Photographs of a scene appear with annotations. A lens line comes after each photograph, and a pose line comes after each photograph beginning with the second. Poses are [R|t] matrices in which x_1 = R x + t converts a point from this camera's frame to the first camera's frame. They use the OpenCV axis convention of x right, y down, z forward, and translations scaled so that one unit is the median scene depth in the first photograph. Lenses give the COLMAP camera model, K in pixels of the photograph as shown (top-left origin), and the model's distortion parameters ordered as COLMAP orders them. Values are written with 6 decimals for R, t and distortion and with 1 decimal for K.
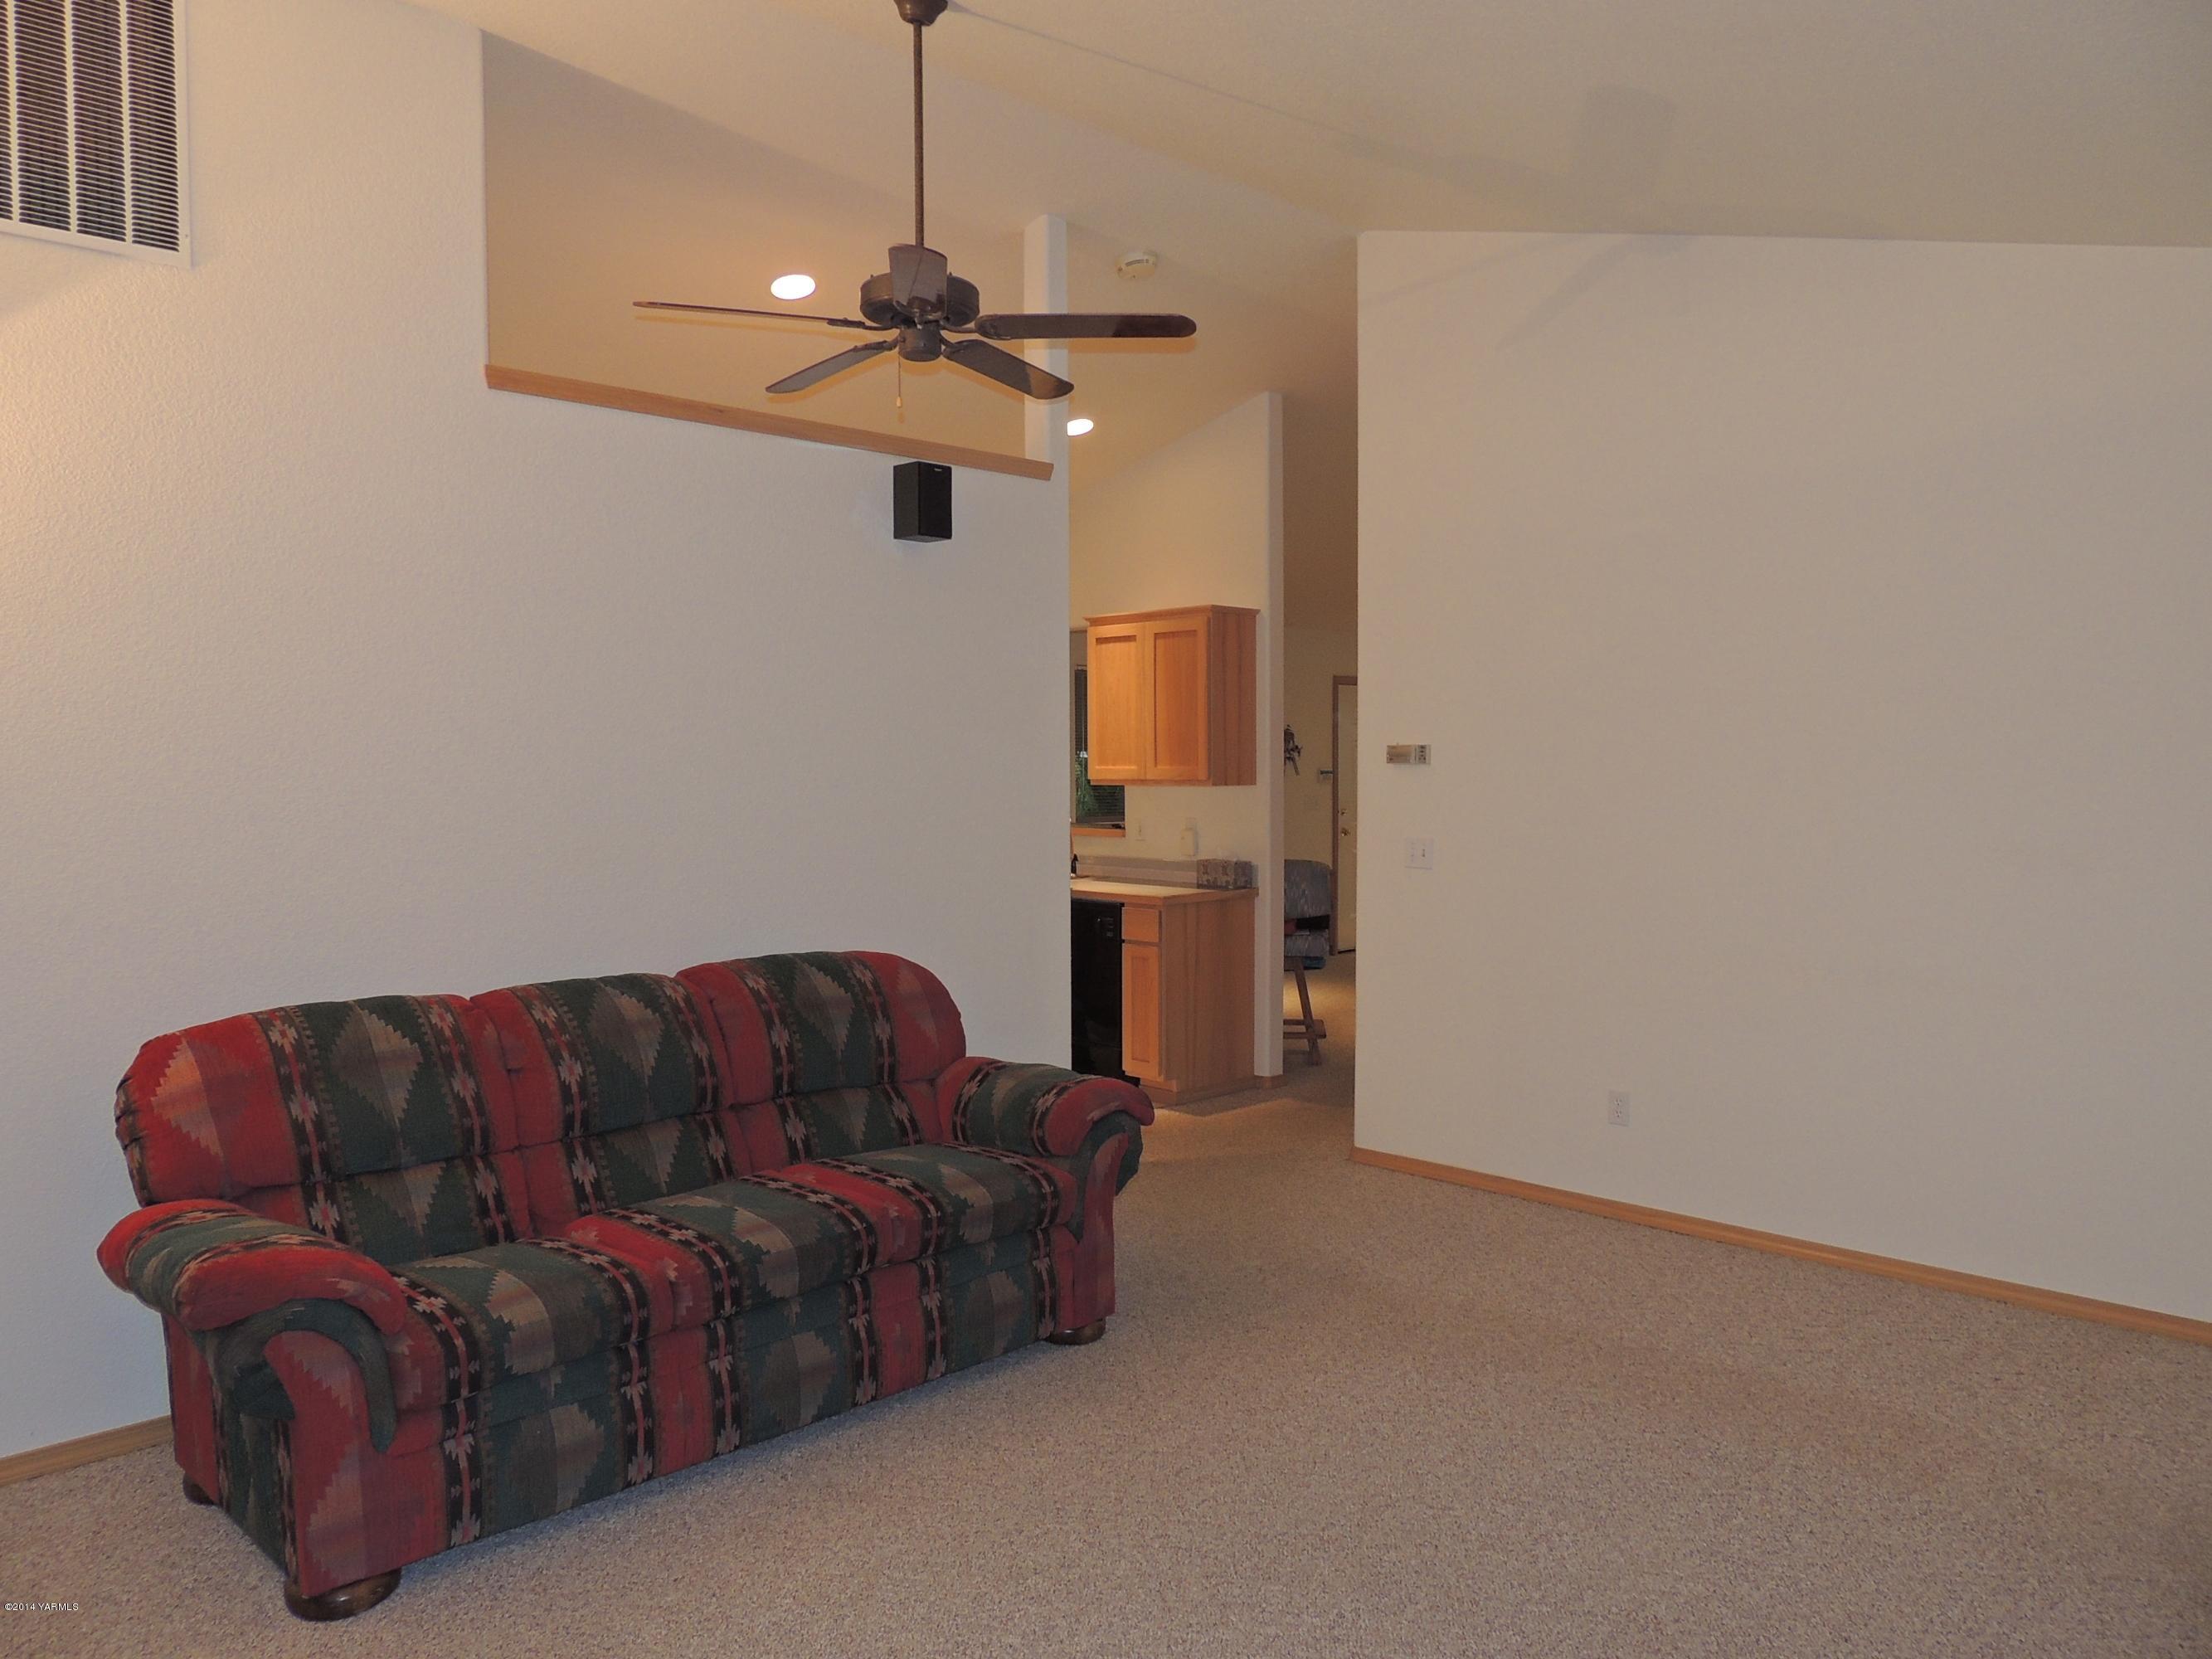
lens RADIAL K [[1583.8, 0, 1111.0], [0, 1583.8, 834.3], [0, 0, 1]] dist [-0.019580, 0.005913]
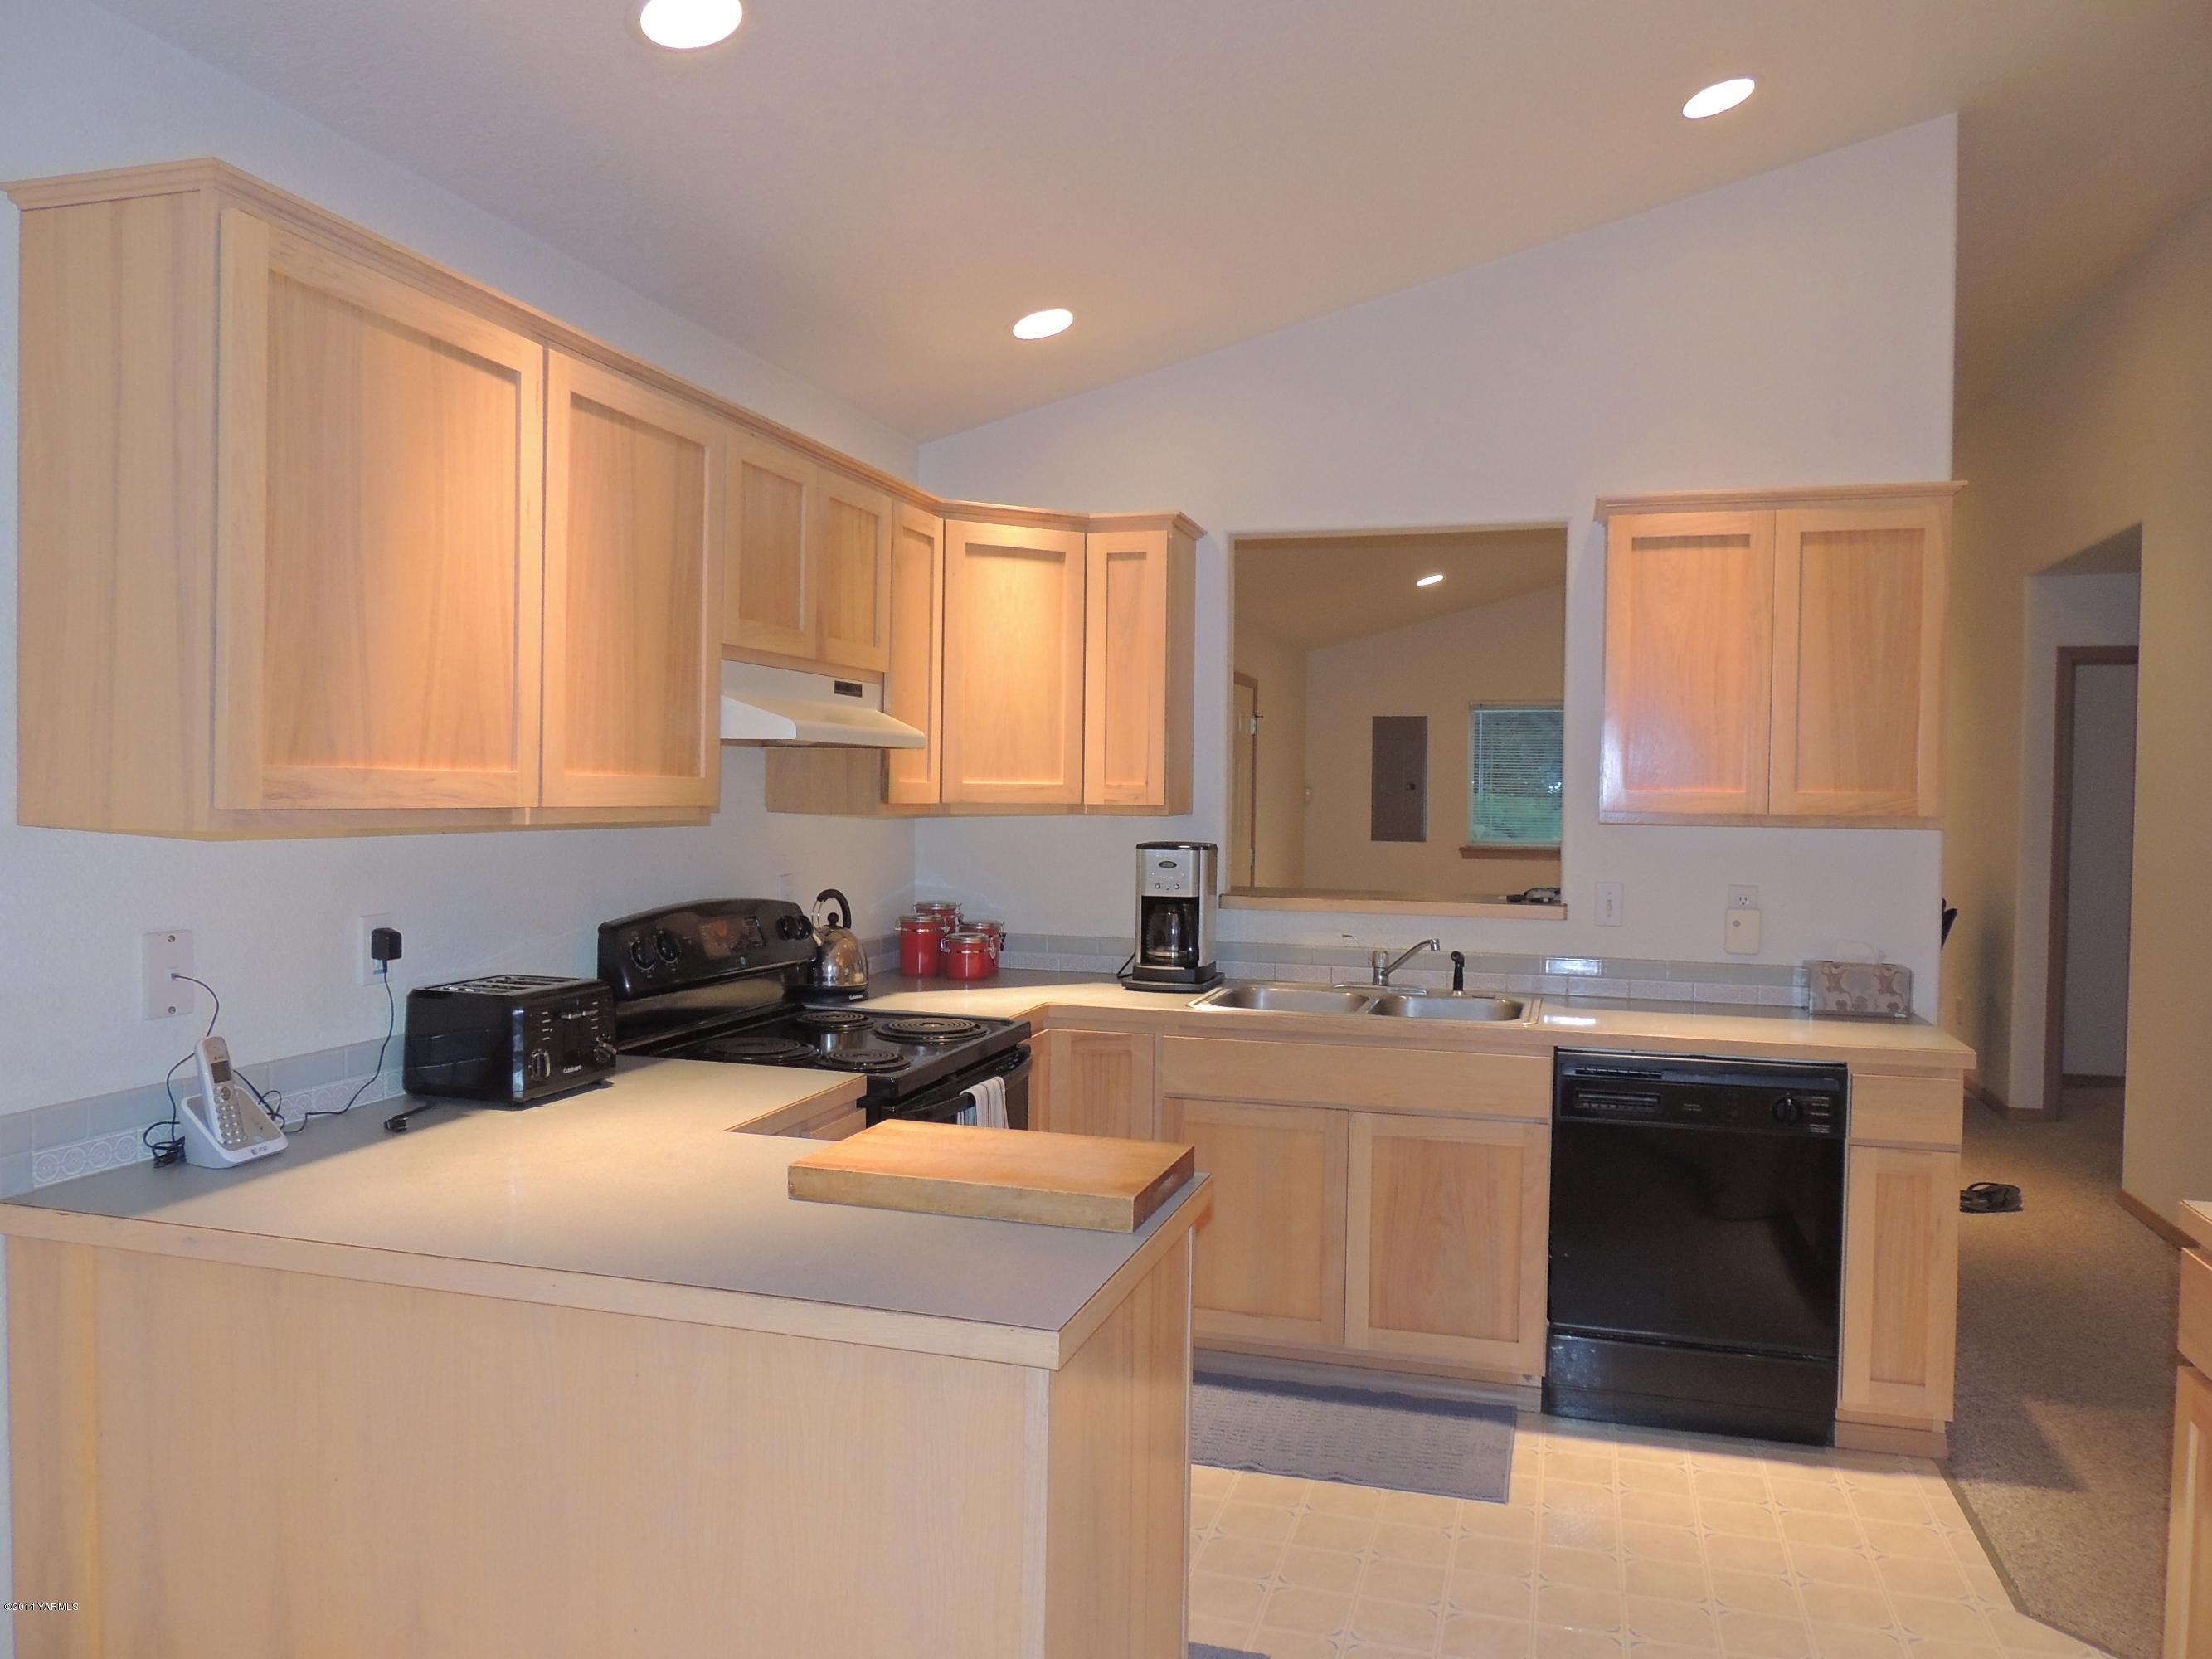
lens RADIAL K [[1583.8, 0, 1107.8], [0, 1583.8, 829.2], [0, 0, 1]] dist [-0.019580, 0.005913]
pose [[0.876017, 0.003084, 0.482269, -0.415679], [0.006518, 0.999813, -0.018234, -0.021818], [-0.482235, 0.019117, 0.875833, 0.651633]]
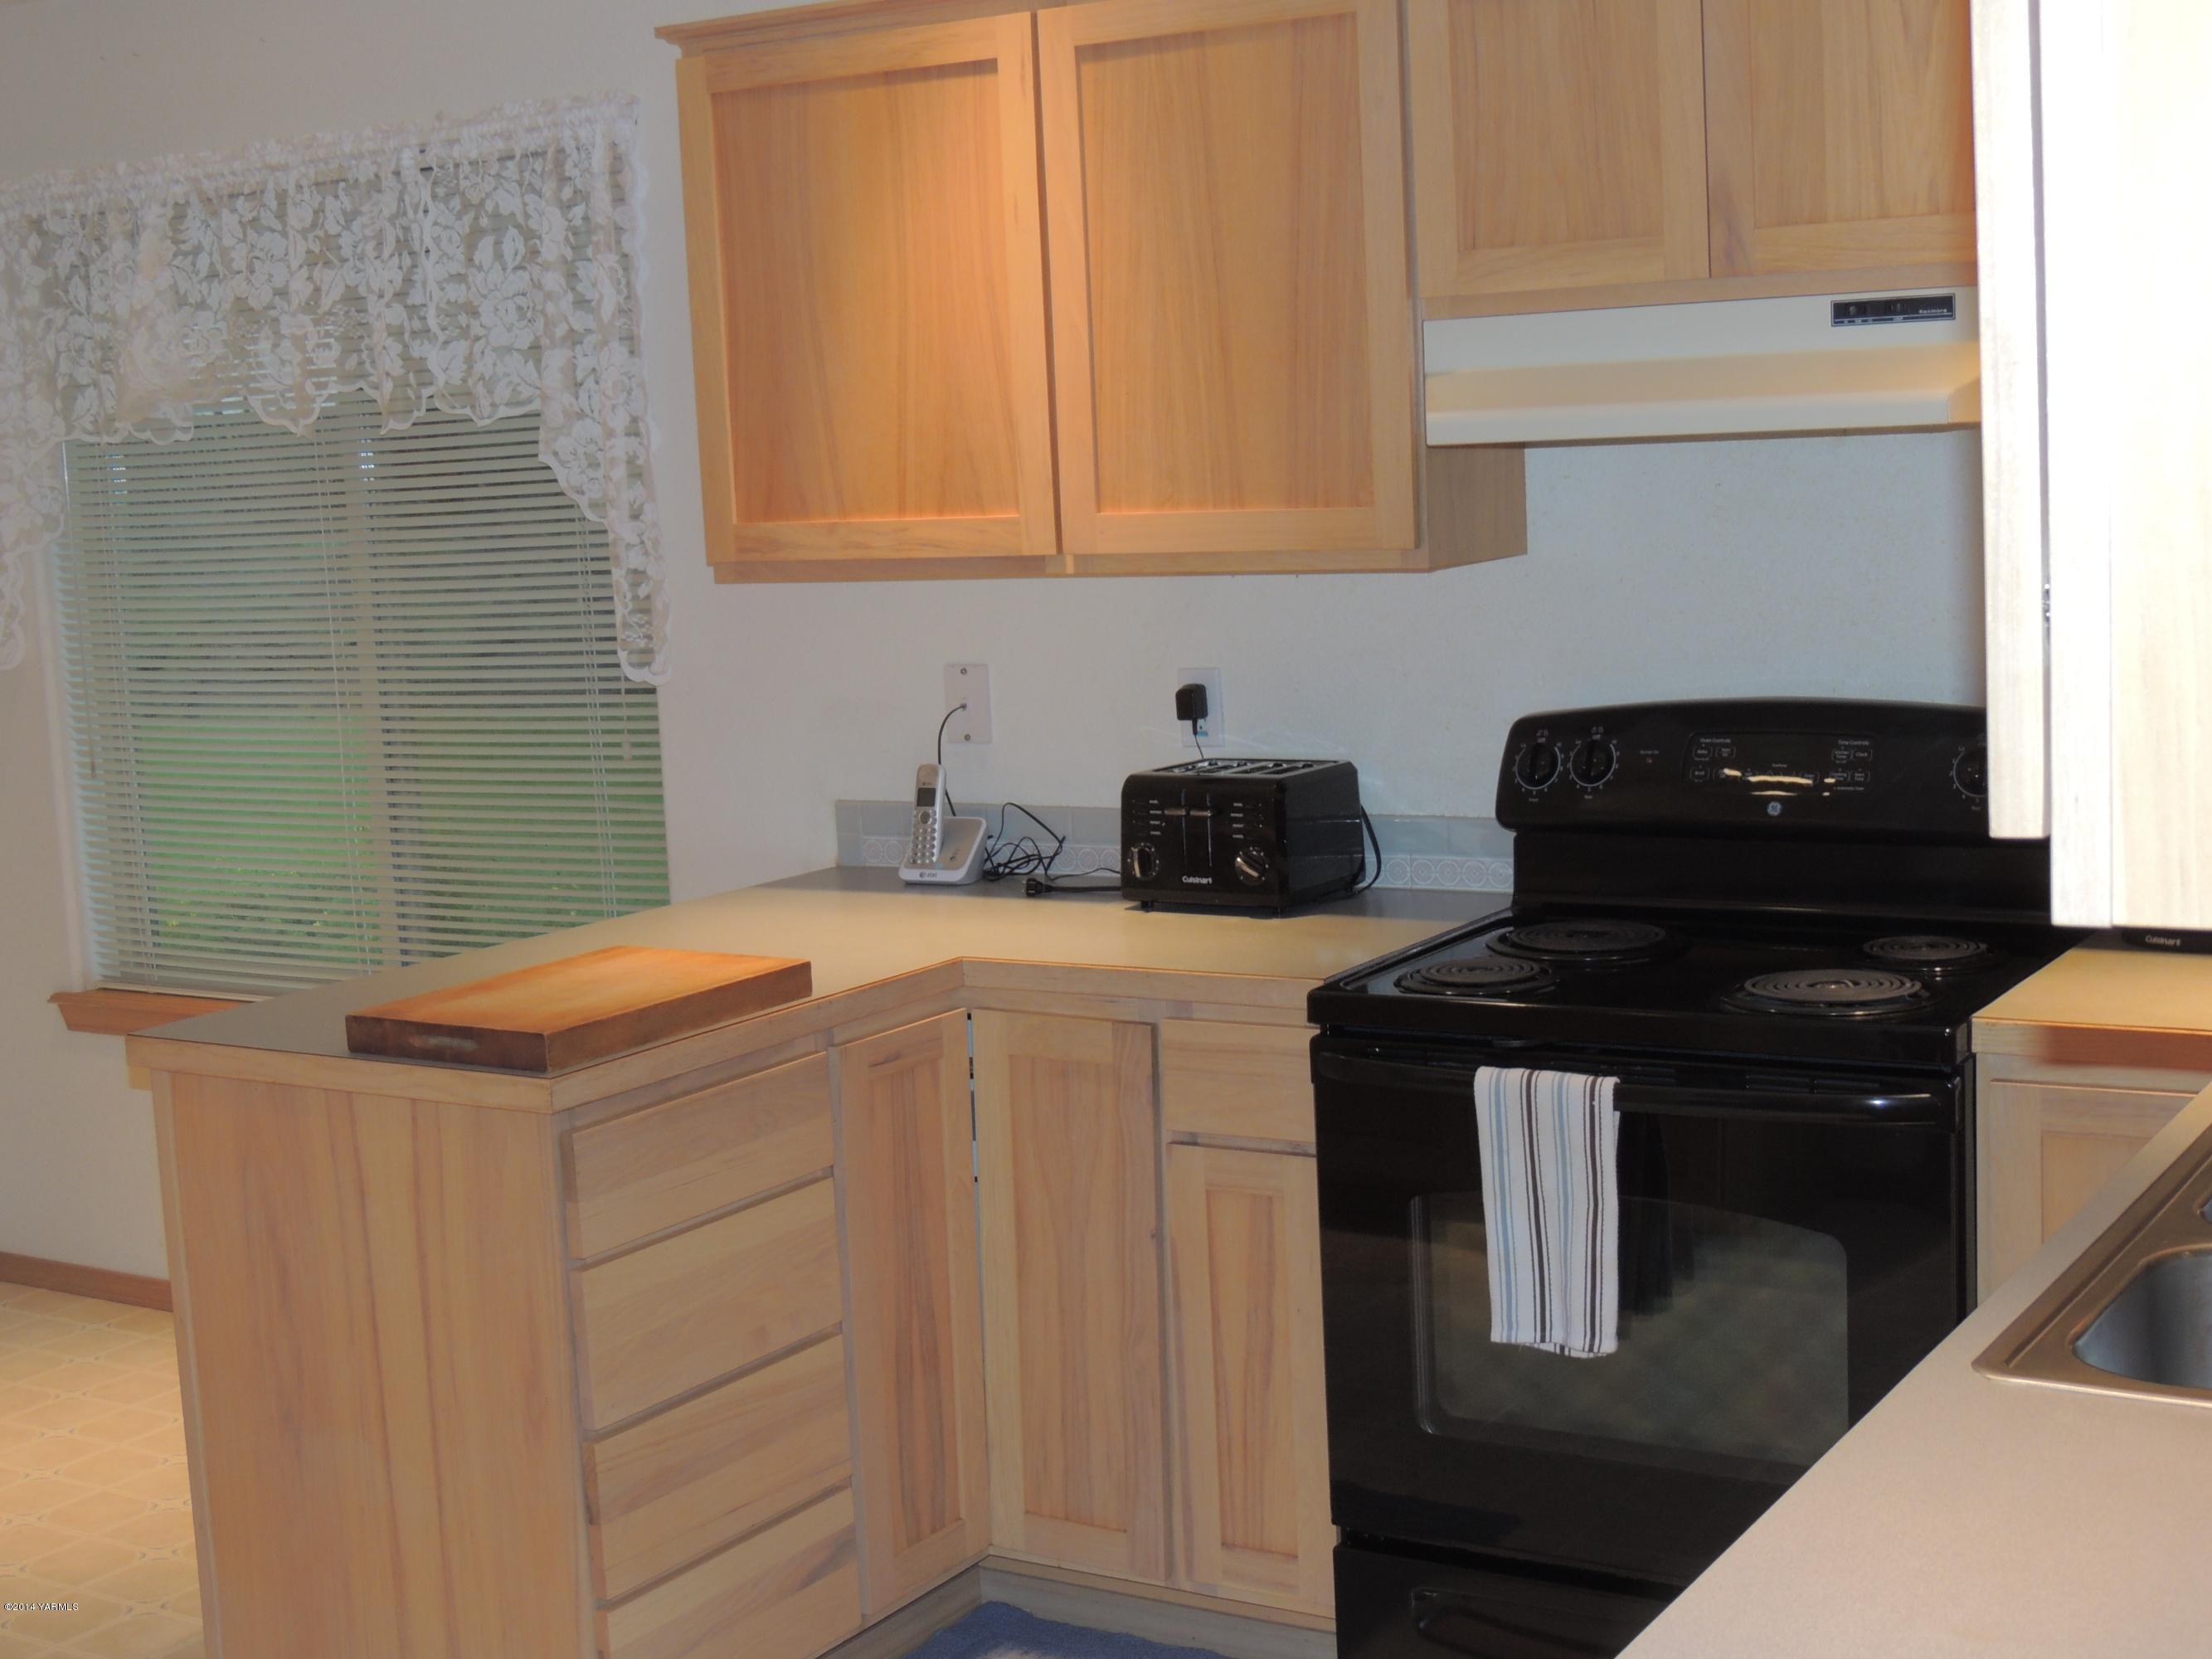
lens RADIAL K [[2996.8, 0, 1105.8], [0, 2996.8, 825.6], [0, 0, 1]] dist [-0.073059, 0.000000]
pose [[0.226919, 0.116166, -0.966961, 0.186571], [-0.000081, 0.992863, 0.119259, -0.050096], [0.973914, -0.026984, 0.225309, 0.892182]]
